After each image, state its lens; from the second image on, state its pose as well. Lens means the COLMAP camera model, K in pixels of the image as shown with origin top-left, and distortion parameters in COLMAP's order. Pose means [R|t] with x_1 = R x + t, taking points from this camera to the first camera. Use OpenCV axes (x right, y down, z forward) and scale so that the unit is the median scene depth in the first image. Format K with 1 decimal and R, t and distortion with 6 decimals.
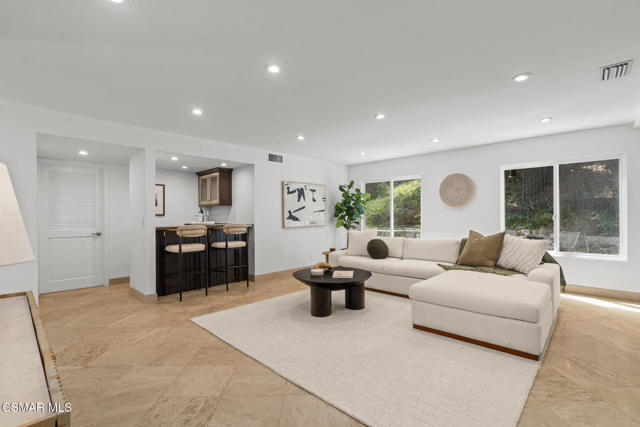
lens RADIAL K [[290.3, 0, 318.8], [0, 290.3, 214.7], [0, 0, 1]] dist [-0.011643, 0.003133]
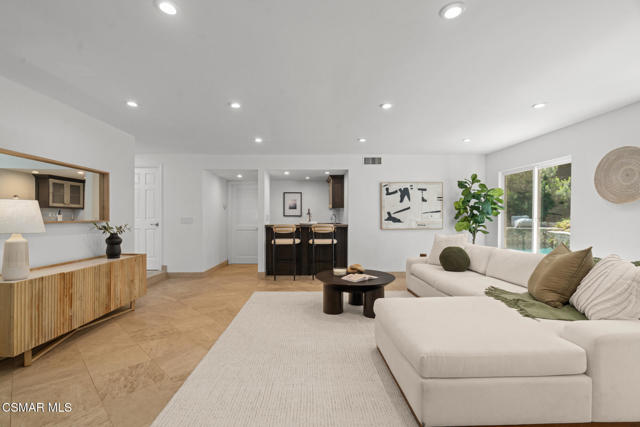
lens RADIAL K [[290.3, 0, 318.7], [0, 290.3, 217.8], [0, 0, 1]] dist [-0.011643, 0.003133]
pose [[0.707472, 0.007161, -0.706705, 0.438654], [-0.001972, 0.999965, 0.008159, -0.001818], [0.706738, -0.004378, 0.707462, 0.143395]]
